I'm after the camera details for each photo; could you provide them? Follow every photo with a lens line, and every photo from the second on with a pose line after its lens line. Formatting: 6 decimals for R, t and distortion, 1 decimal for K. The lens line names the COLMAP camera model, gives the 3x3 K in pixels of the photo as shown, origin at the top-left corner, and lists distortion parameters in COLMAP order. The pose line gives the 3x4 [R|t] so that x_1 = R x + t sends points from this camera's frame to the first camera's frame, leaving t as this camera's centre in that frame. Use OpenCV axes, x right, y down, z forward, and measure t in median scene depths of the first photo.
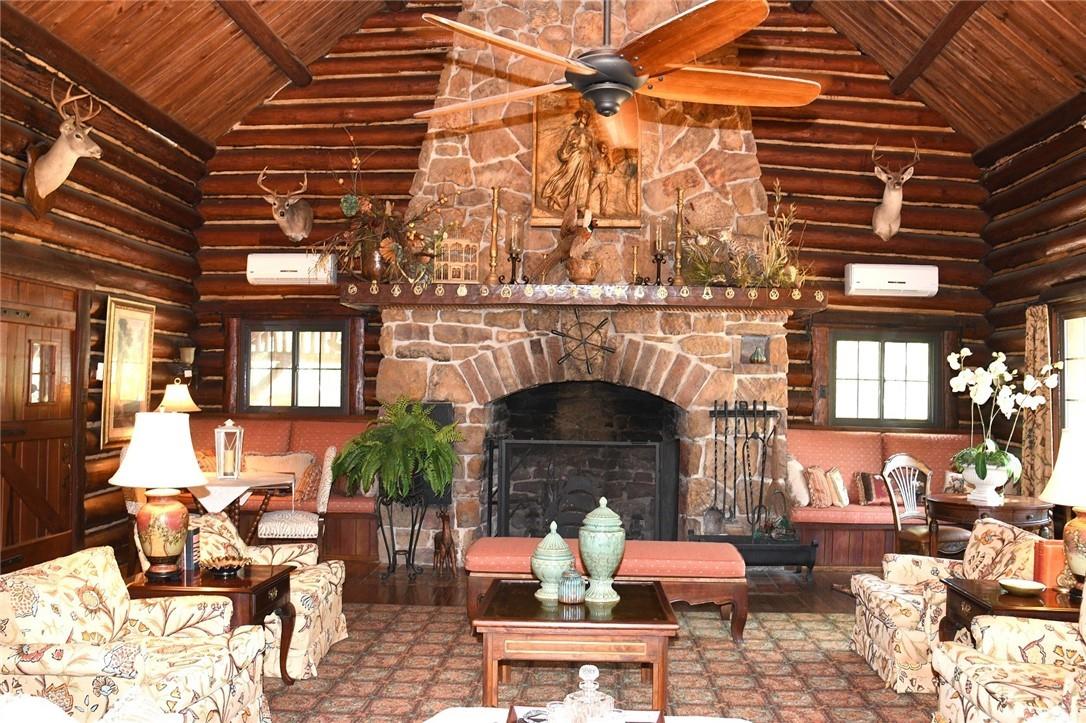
lens RADIAL K [[885.5, 0, 547.3], [0, 885.5, 360.1], [0, 0, 1]] dist [-0.134940, 0.128785]
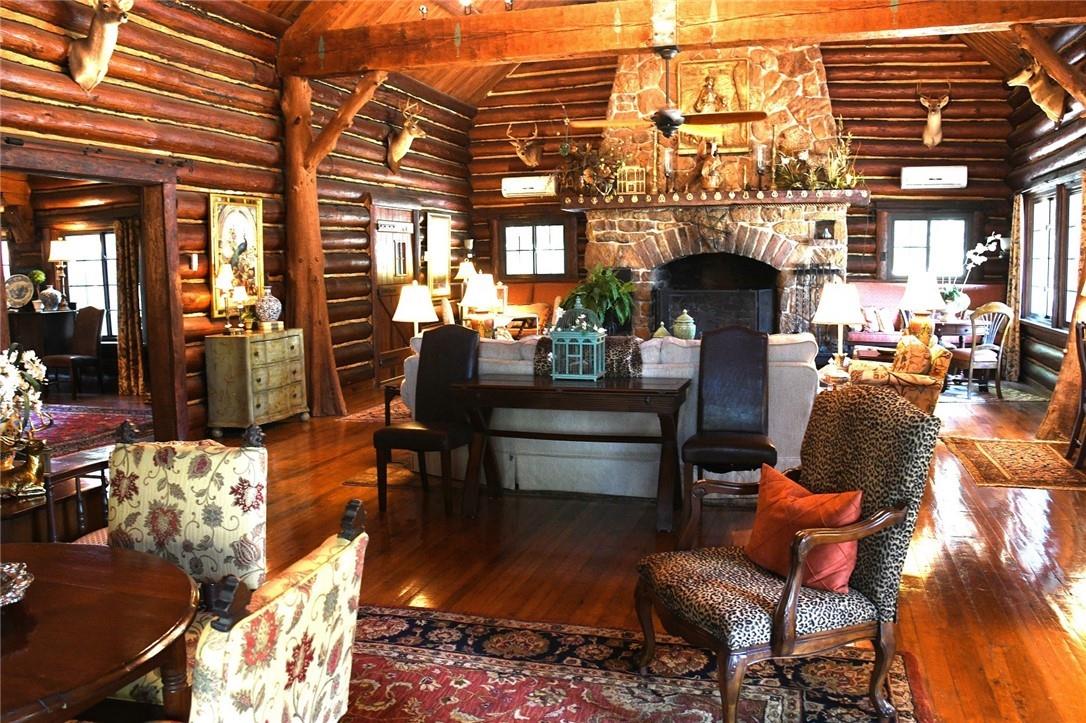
lens RADIAL K [[885.5, 0, 547.3], [0, 885.5, 360.1], [0, 0, 1]] dist [-0.134940, 0.128785]
pose [[0.966761, -0.000352, -0.255683, 0.157096], [0.036659, 0.989858, 0.137247, -0.013437], [0.253041, -0.142058, 0.956969, -0.607396]]
